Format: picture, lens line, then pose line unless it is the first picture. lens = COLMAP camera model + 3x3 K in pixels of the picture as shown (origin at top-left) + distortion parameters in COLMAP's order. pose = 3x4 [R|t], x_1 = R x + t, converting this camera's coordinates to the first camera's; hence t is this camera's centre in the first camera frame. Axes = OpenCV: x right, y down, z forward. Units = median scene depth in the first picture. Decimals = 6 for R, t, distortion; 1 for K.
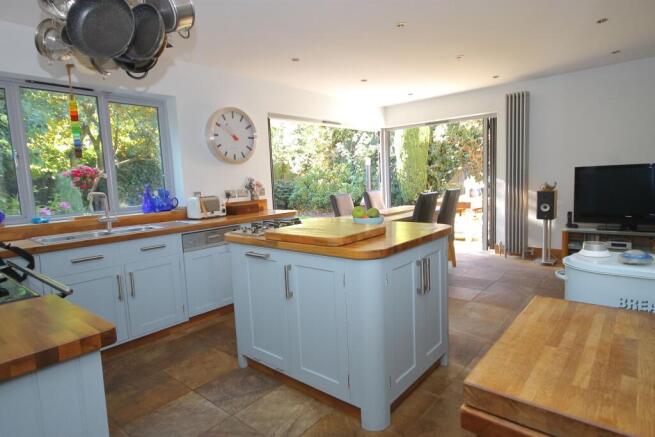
lens RADIAL K [[366.9, 0, 329.1], [0, 366.9, 217.1], [0, 0, 1]] dist [0.004186, 0.001091]
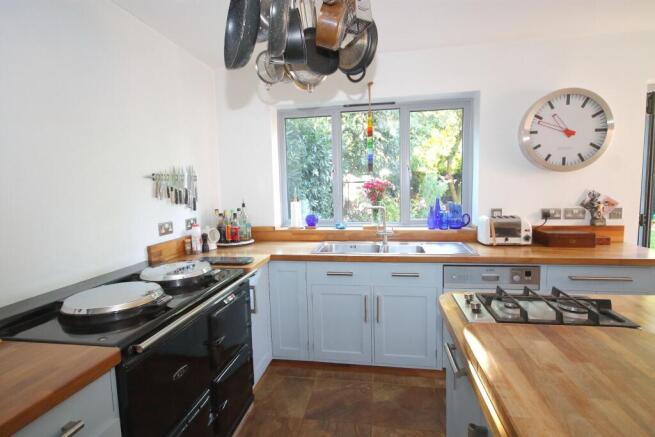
lens RADIAL K [[326.1, 0, 325.7], [0, 326.1, 216.6], [0, 0, 1]] dist [0.002992, 0.000118]
pose [[0.506529, 0.110099, -0.855165, 0.051892], [-0.088851, 0.993199, 0.075242, -0.067954], [0.857633, 0.037870, 0.512866, 0.310974]]
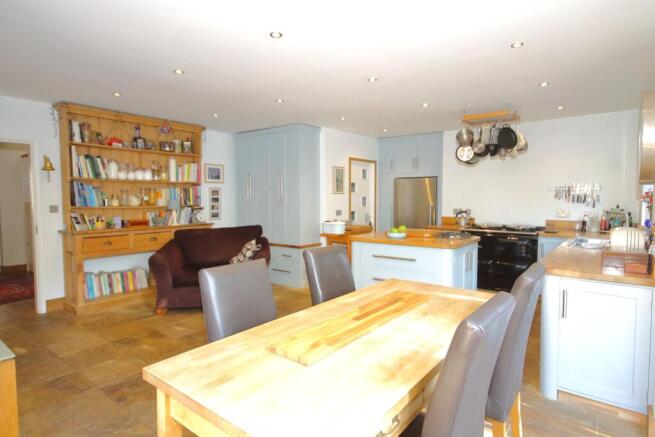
lens RADIAL K [[366.9, 0, 328.7], [0, 366.9, 215.7], [0, 0, 1]] dist [0.004186, 0.001091]
pose [[-0.997898, 0.053086, -0.037167, 0.313724], [0.046608, 0.986417, 0.157507, -0.219334], [0.045024, 0.155444, -0.986818, 1.609940]]
